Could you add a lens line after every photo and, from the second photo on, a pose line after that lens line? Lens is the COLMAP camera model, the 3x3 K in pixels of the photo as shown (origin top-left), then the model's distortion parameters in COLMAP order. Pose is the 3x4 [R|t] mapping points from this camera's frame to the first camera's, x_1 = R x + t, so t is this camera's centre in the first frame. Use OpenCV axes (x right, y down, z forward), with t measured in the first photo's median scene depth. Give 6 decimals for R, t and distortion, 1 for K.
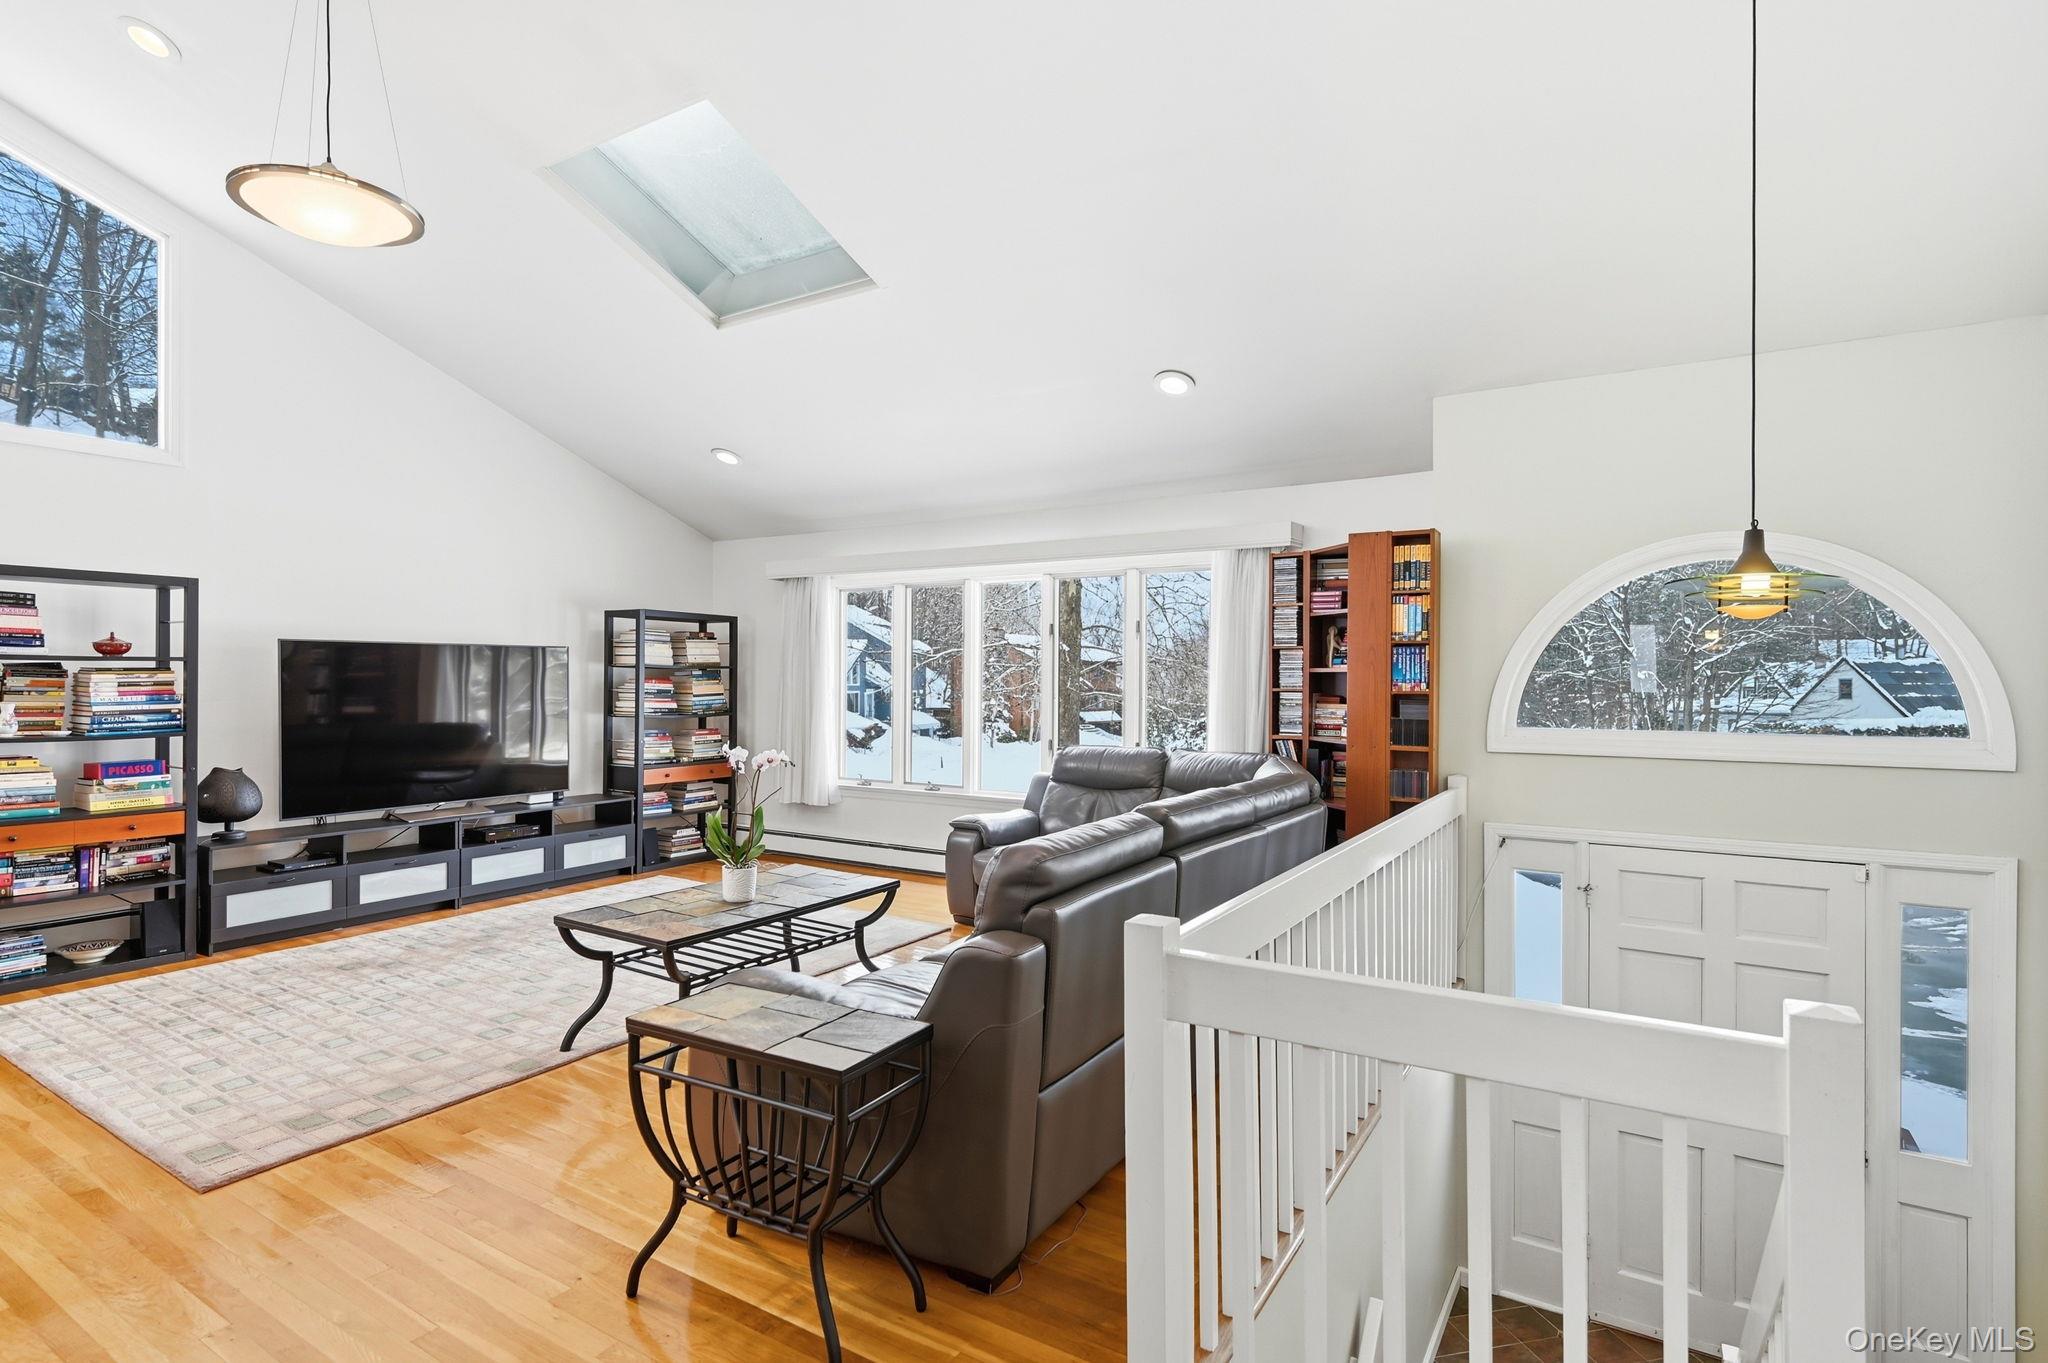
lens RADIAL K [[1010.4, 0, 1024.0], [0, 1010.4, 681.5], [0, 0, 1]] dist [-0.000821, -0.000850]
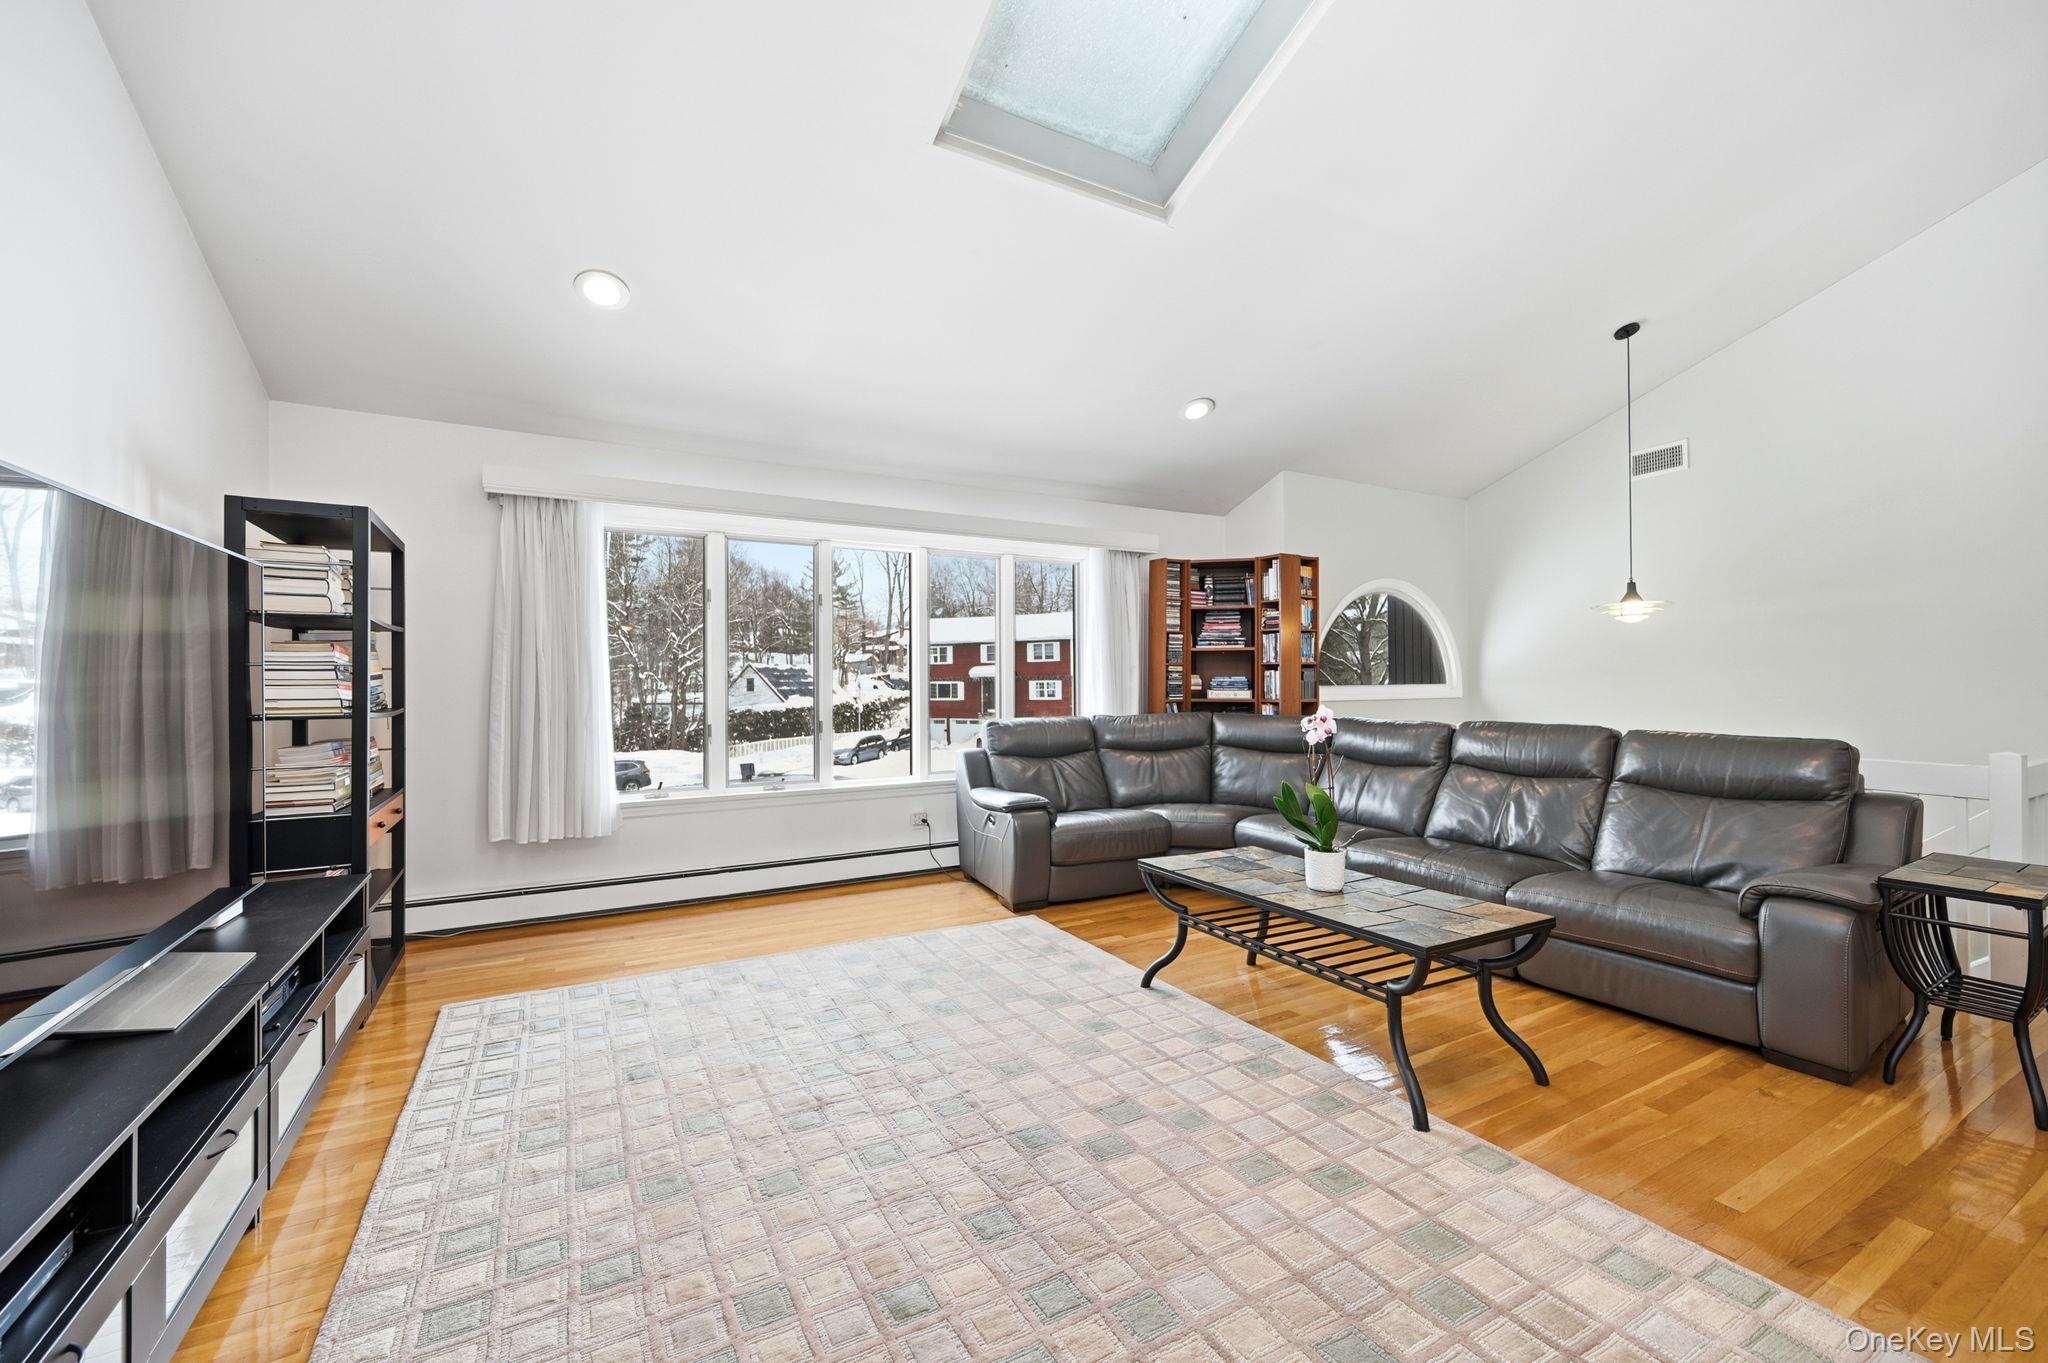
lens RADIAL K [[818.6, 0, 1026.0], [0, 818.6, 679.5], [0, 0, 1]] dist [-0.000303, 0.000031]
pose [[0.483641, -0.005317, 0.875250, -0.843094], [0.008824, 0.999960, 0.001198, 0.027714], [-0.875222, 0.007144, 0.483669, 0.730420]]
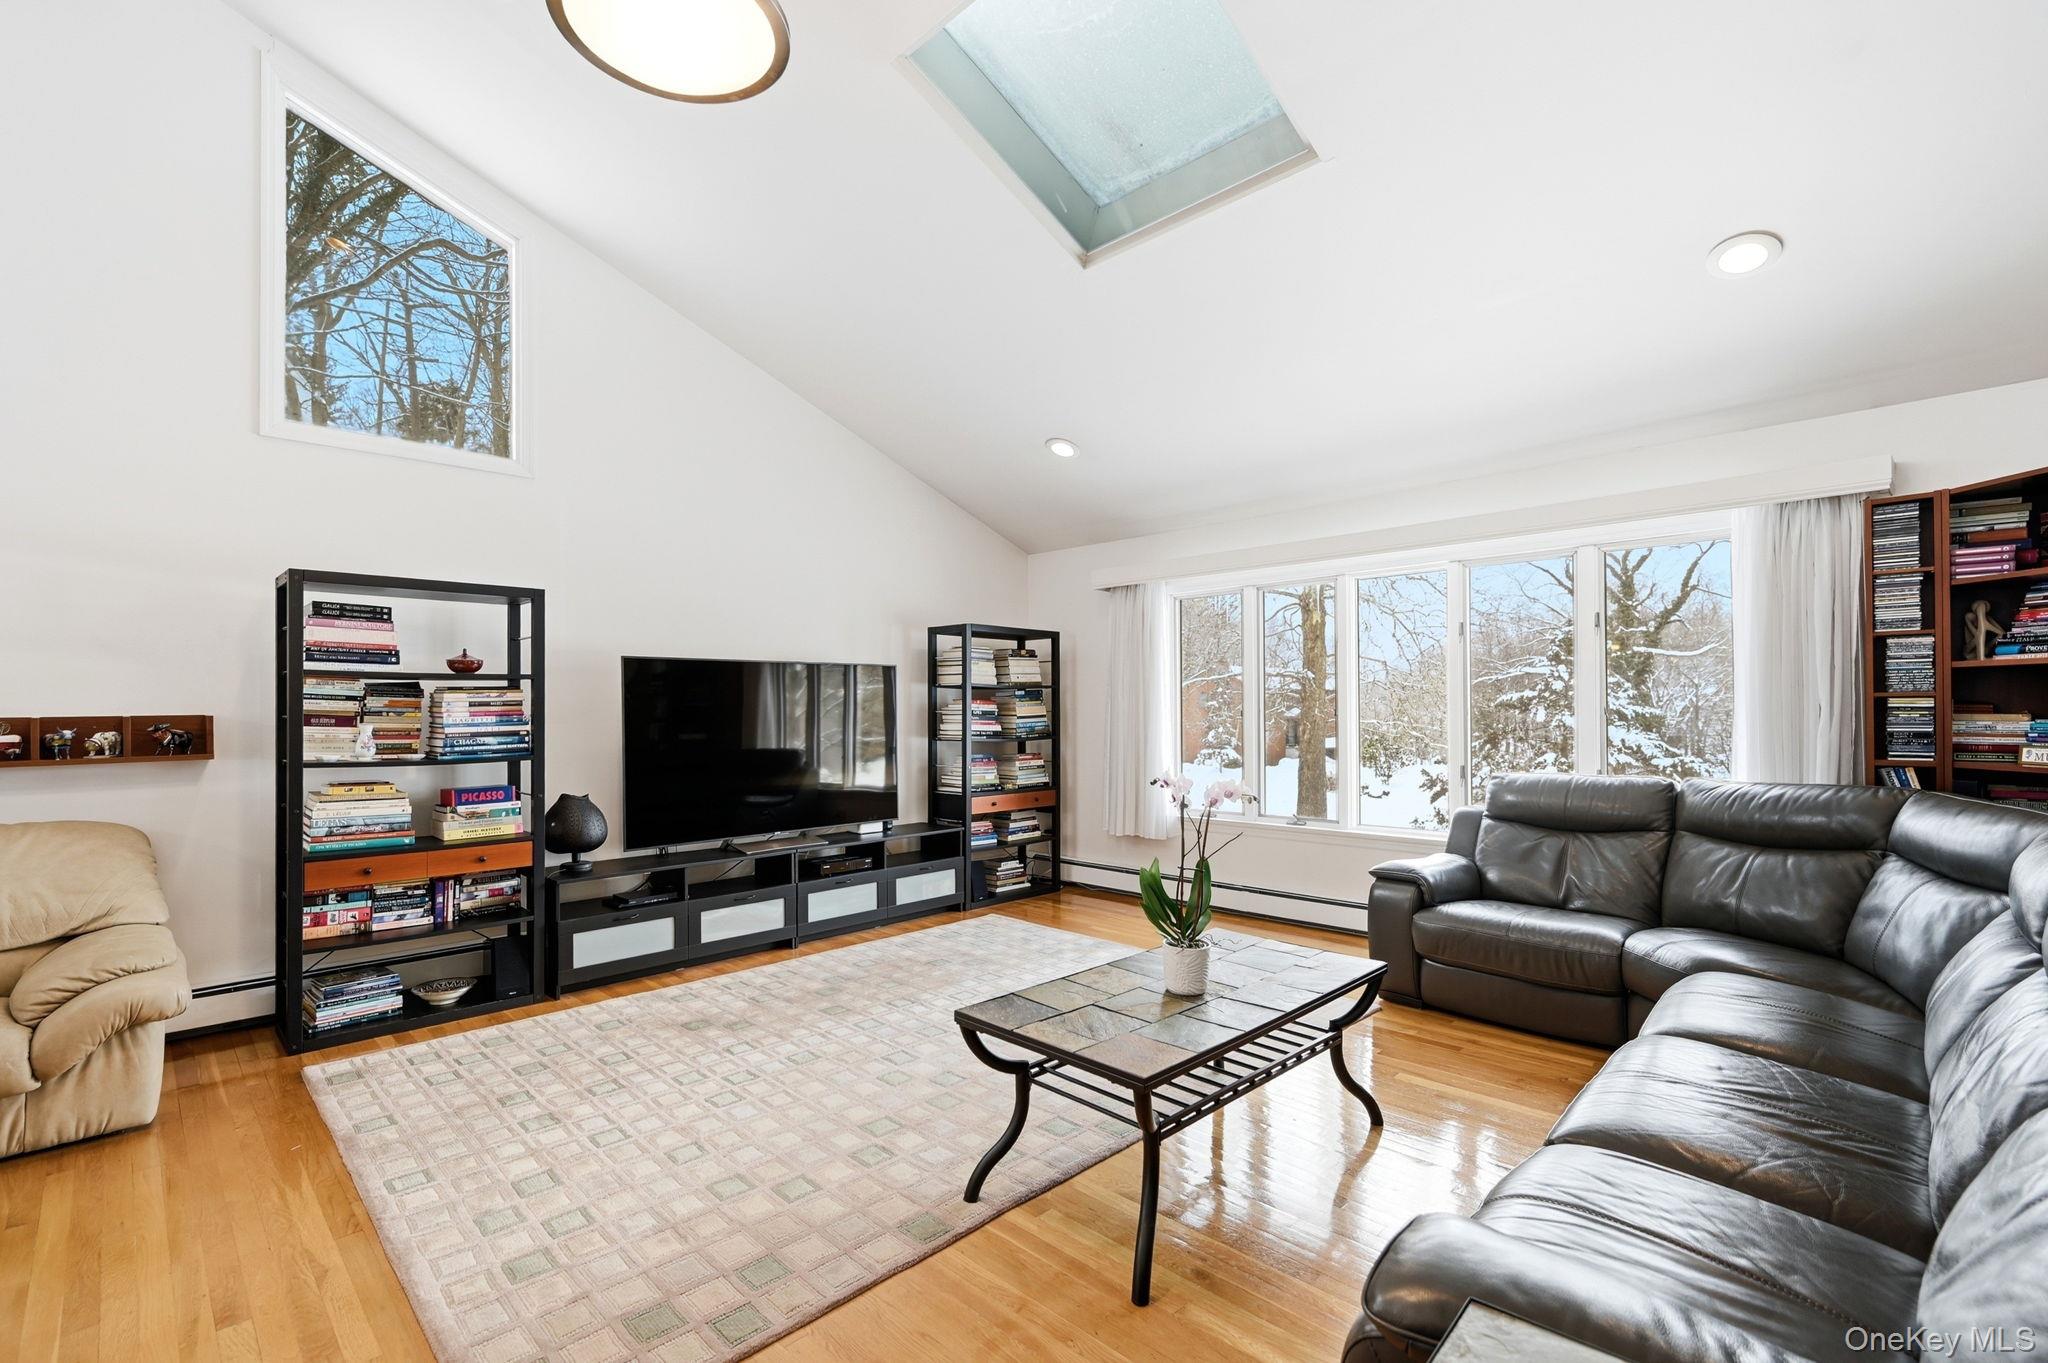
lens RADIAL K [[914.0, 0, 1024.0], [0, 914.0, 703.3], [0, 0, 1]] dist [-0.000463, 0.000169]
pose [[0.974033, -0.013211, -0.226022, -0.203500], [0.010827, 0.999872, -0.011785, 0.016803], [0.226149, 0.009032, 0.974051, 0.286365]]
